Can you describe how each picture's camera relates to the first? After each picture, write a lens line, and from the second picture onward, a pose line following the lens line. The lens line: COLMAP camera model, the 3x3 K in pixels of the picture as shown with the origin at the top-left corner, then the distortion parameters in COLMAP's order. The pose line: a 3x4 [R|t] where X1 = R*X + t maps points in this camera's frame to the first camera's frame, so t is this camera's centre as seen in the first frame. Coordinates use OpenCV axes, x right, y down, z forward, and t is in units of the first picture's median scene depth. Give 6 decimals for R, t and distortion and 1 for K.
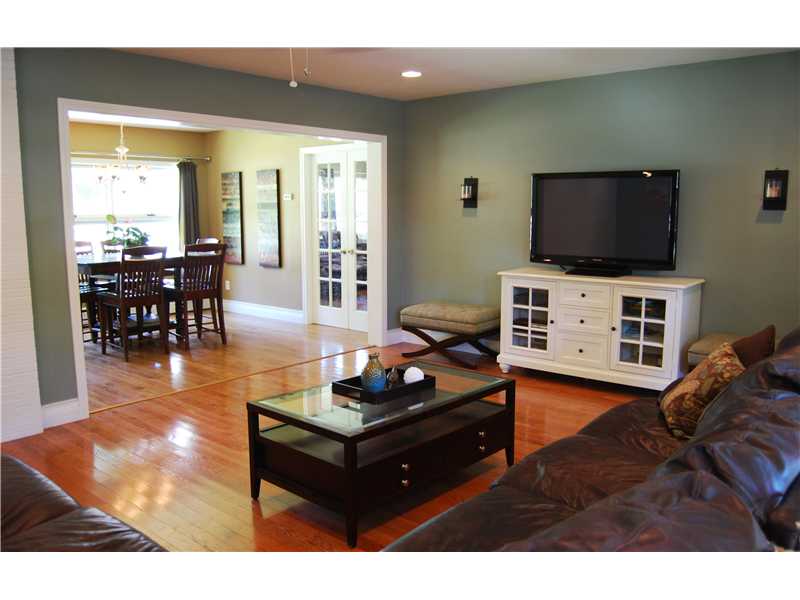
lens RADIAL K [[671.0, 0, 398.7], [0, 671.0, 299.5], [0, 0, 1]] dist [-0.058632, 0.013478]
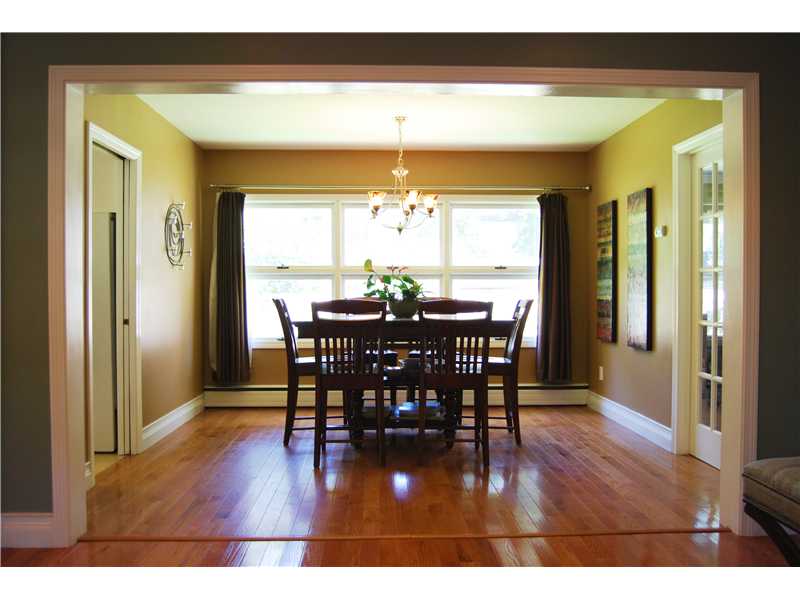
lens RADIAL K [[699.9, 0, 399.7], [0, 699.9, 300.4], [0, 0, 1]] dist [-0.053049, -0.007665]
pose [[0.675961, 0.016252, -0.736758, 0.131833], [-0.100140, 0.992509, -0.069982, -0.026996], [0.730102, 0.121084, 0.672525, 0.424379]]
